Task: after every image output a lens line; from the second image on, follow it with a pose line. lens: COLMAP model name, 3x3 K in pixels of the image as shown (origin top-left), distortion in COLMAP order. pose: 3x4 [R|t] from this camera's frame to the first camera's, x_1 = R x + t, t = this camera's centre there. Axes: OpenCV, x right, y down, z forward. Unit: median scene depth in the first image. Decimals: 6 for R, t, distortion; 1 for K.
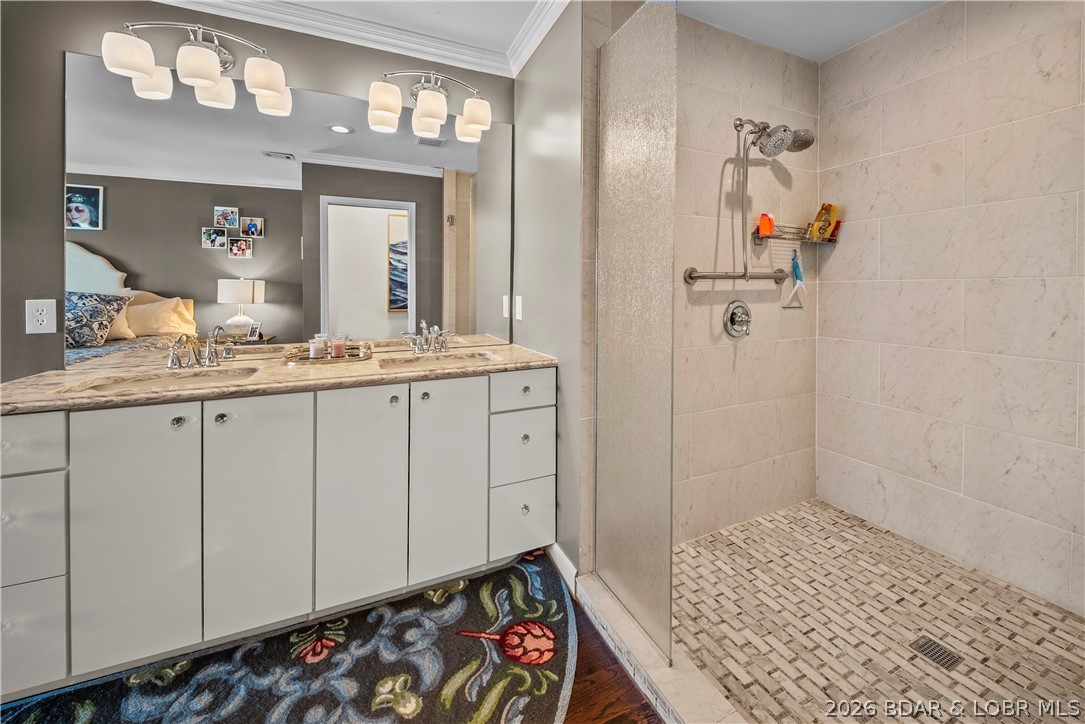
lens RADIAL K [[403.4, 0, 543.7], [0, 403.4, 298.5], [0, 0, 1]] dist [0.008657, -0.006319]
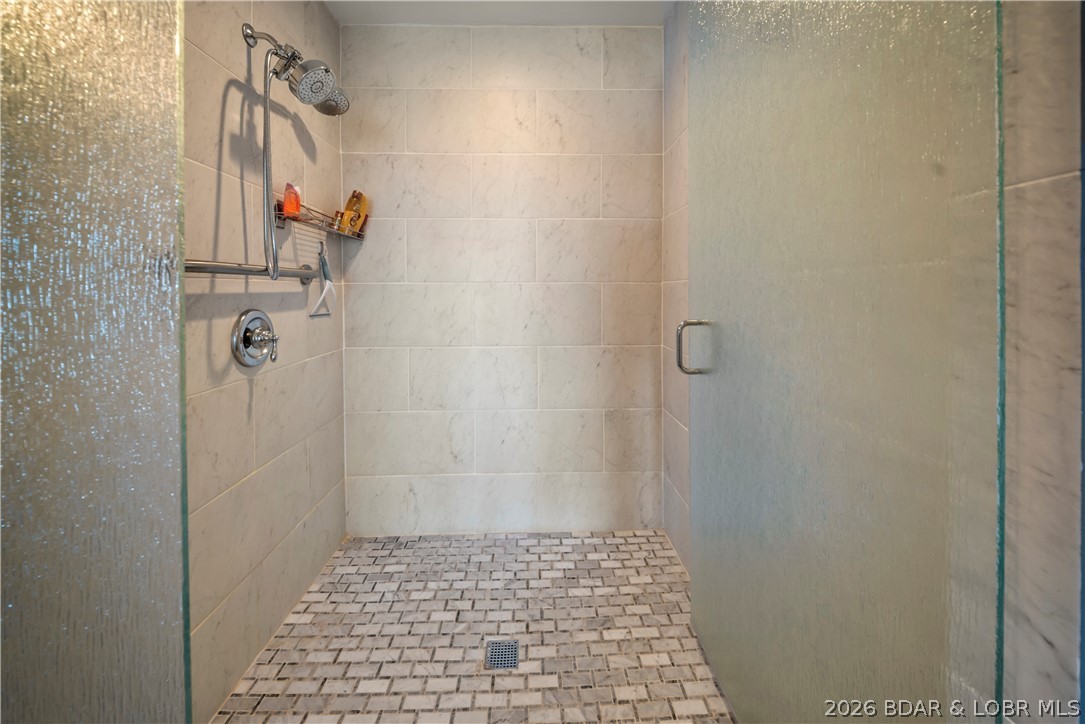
lens RADIAL K [[403.4, 0, 543.7], [0, 403.4, 298.5], [0, 0, 1]] dist [0.008657, -0.006319]
pose [[0.384295, -0.013292, 0.923115, 0.064698], [0.021453, 0.999755, 0.005465, -0.005528], [-0.922961, 0.017704, 0.384486, 0.329808]]
